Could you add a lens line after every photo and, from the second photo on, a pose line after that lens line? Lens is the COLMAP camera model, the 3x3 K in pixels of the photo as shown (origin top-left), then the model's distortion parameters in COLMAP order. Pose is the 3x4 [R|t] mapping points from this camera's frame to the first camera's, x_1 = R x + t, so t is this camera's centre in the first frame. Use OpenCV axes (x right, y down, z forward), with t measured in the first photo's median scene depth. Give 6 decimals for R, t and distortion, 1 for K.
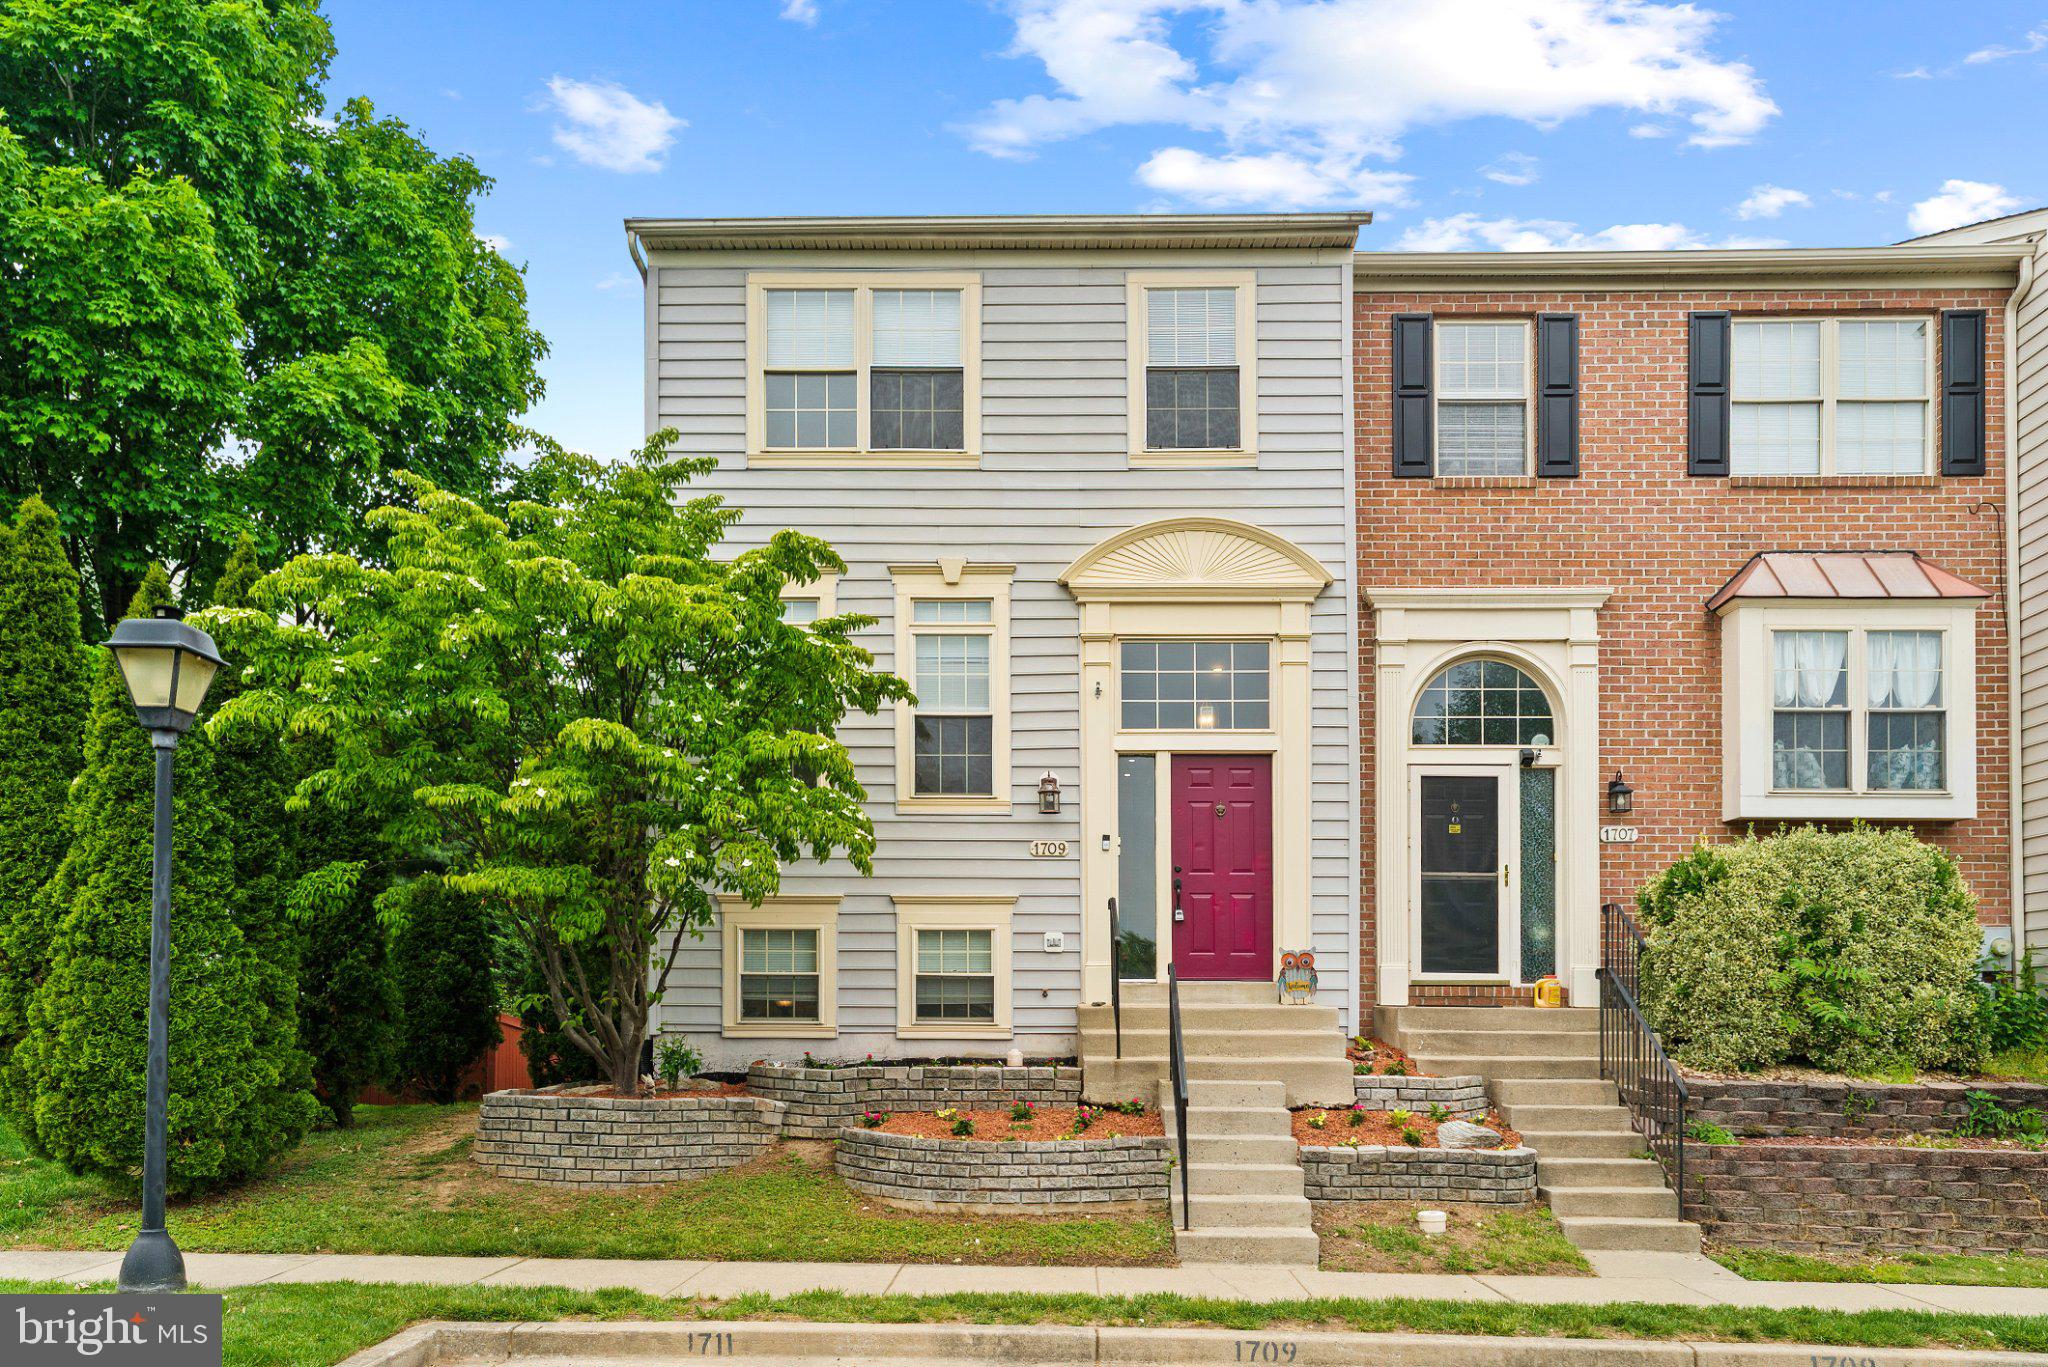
lens RADIAL K [[1087.2, 0, 1023.8], [0, 1087.2, 675.2], [0, 0, 1]] dist [0.005714, 0.002646]
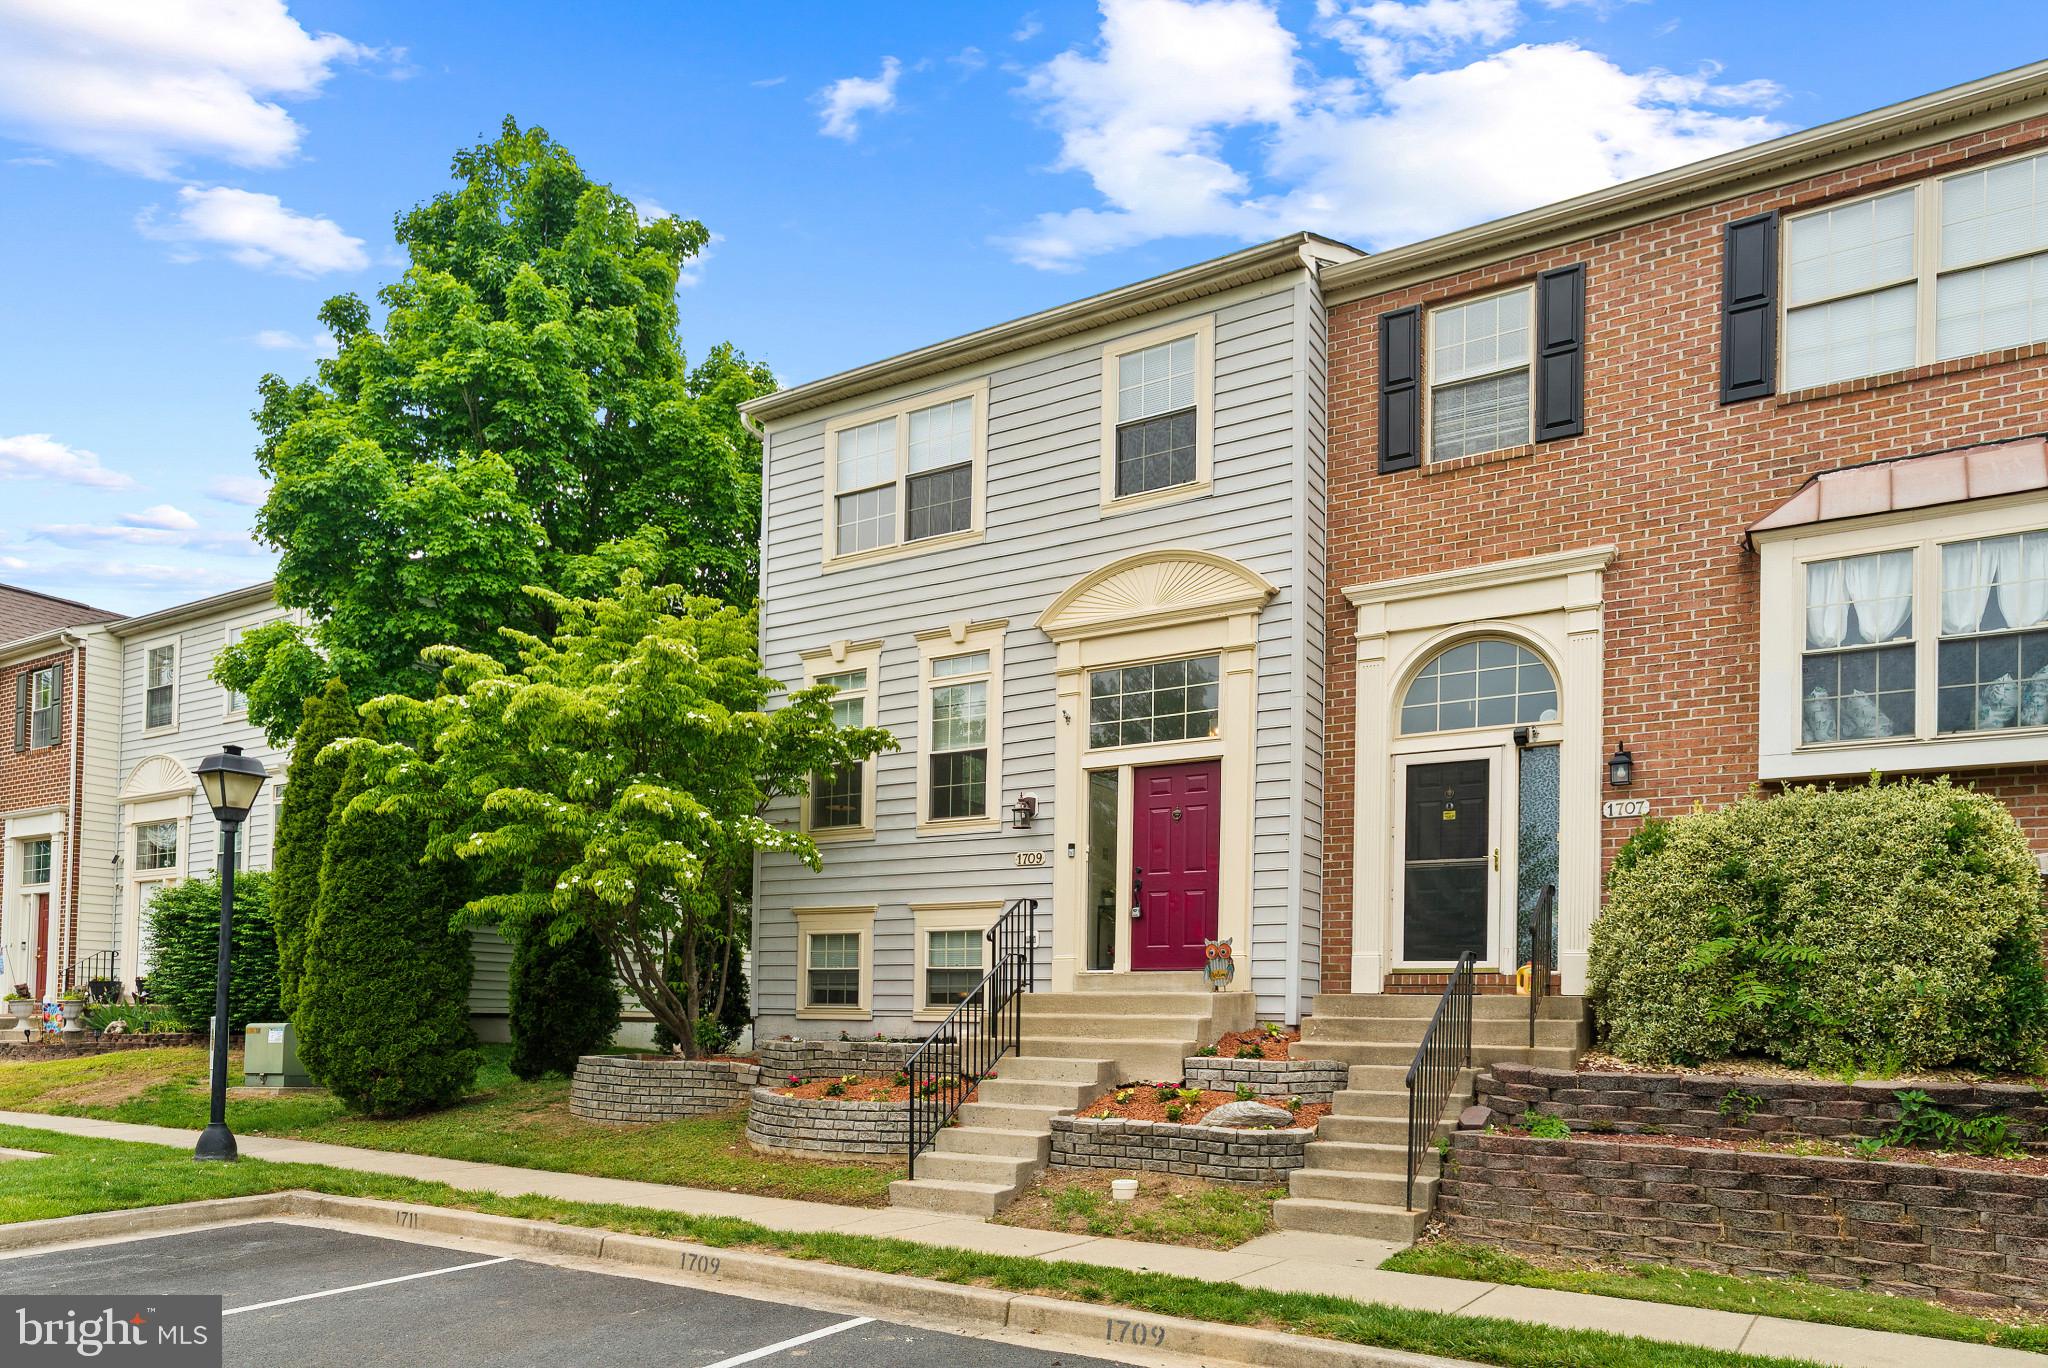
lens RADIAL K [[961.4, 0, 1047.6], [0, 961.4, 690.8], [0, 0, 1]] dist [0.002699, 0.001161]
pose [[0.916952, -0.121162, -0.380157, 0.424731], [0.113506, 0.992624, -0.042583, 0.025676], [0.382512, -0.004103, 0.923941, 0.054707]]
